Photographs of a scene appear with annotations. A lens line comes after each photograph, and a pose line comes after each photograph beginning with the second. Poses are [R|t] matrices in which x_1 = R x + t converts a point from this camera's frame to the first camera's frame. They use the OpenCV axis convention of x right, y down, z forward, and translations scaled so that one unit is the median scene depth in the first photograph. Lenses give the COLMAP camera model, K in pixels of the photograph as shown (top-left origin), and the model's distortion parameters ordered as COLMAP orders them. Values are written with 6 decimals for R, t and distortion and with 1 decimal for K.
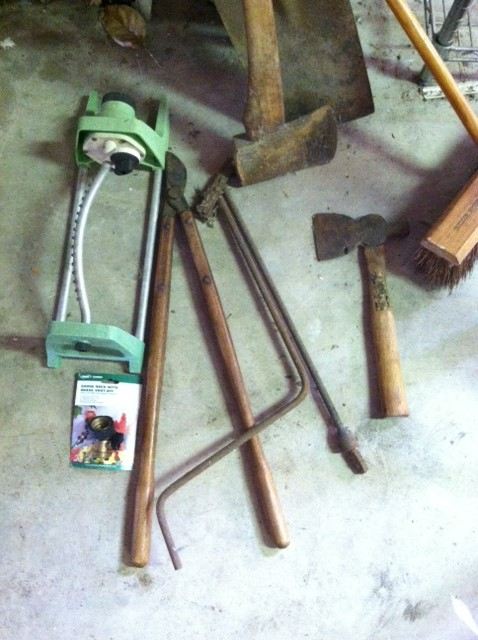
lens RADIAL K [[621.0, 0, 239.0], [0, 621.0, 320.0], [0, 0, 1]] dist [0.102219, -0.308734]
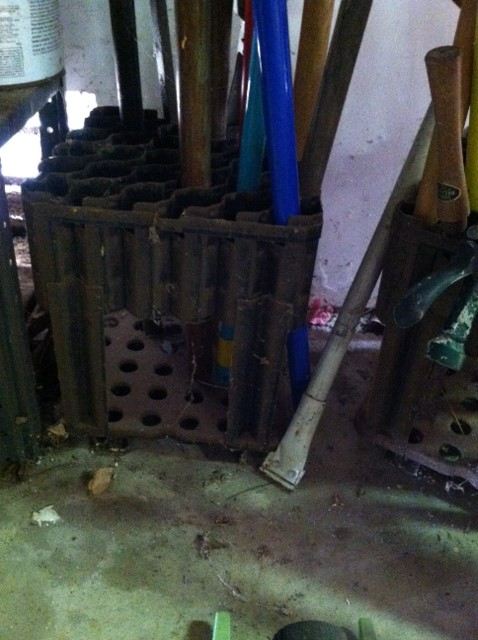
lens RADIAL K [[639.1, 0, 239.0], [0, 639.1, 320.0], [0, 0, 1]] dist [0.105965, -0.399956]
pose [[0.996555, 0.025158, 0.079033, -0.261399], [0.034321, 0.742389, -0.669090, -0.195936], [-0.075506, 0.669497, 0.738968, 0.469761]]
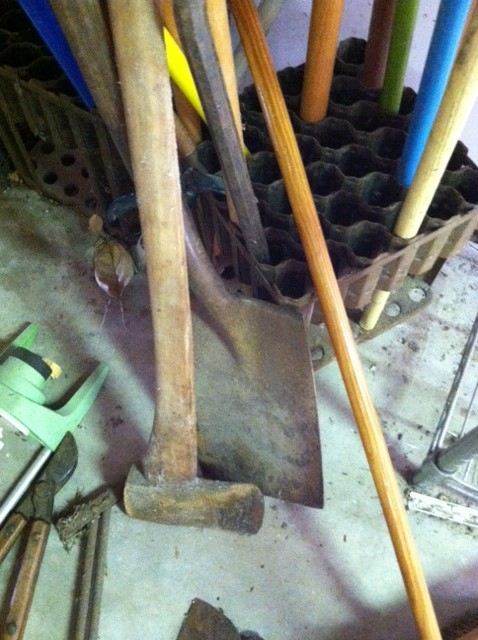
lens RADIAL K [[621.0, 0, 239.0], [0, 621.0, 320.0], [0, 0, 1]] dist [0.102219, -0.308734]
pose [[0.903022, 0.395007, -0.168880, 0.152668], [-0.422209, 0.888623, -0.179134, -0.331990], [0.079311, 0.233064, 0.969222, 0.204283]]
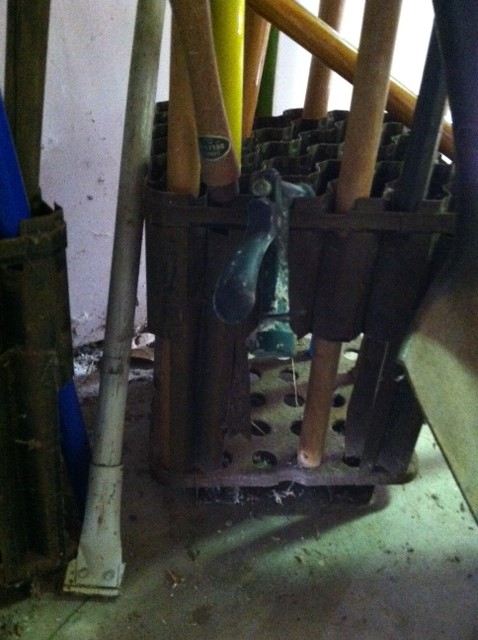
lens RADIAL K [[621.0, 0, 239.0], [0, 621.0, 320.0], [0, 0, 1]] dist [0.102219, -0.308734]
pose [[0.770959, -0.255462, 0.583405, -0.300745], [0.602009, 0.591277, -0.536634, -0.315961], [-0.207864, 0.764938, 0.609641, 0.599502]]
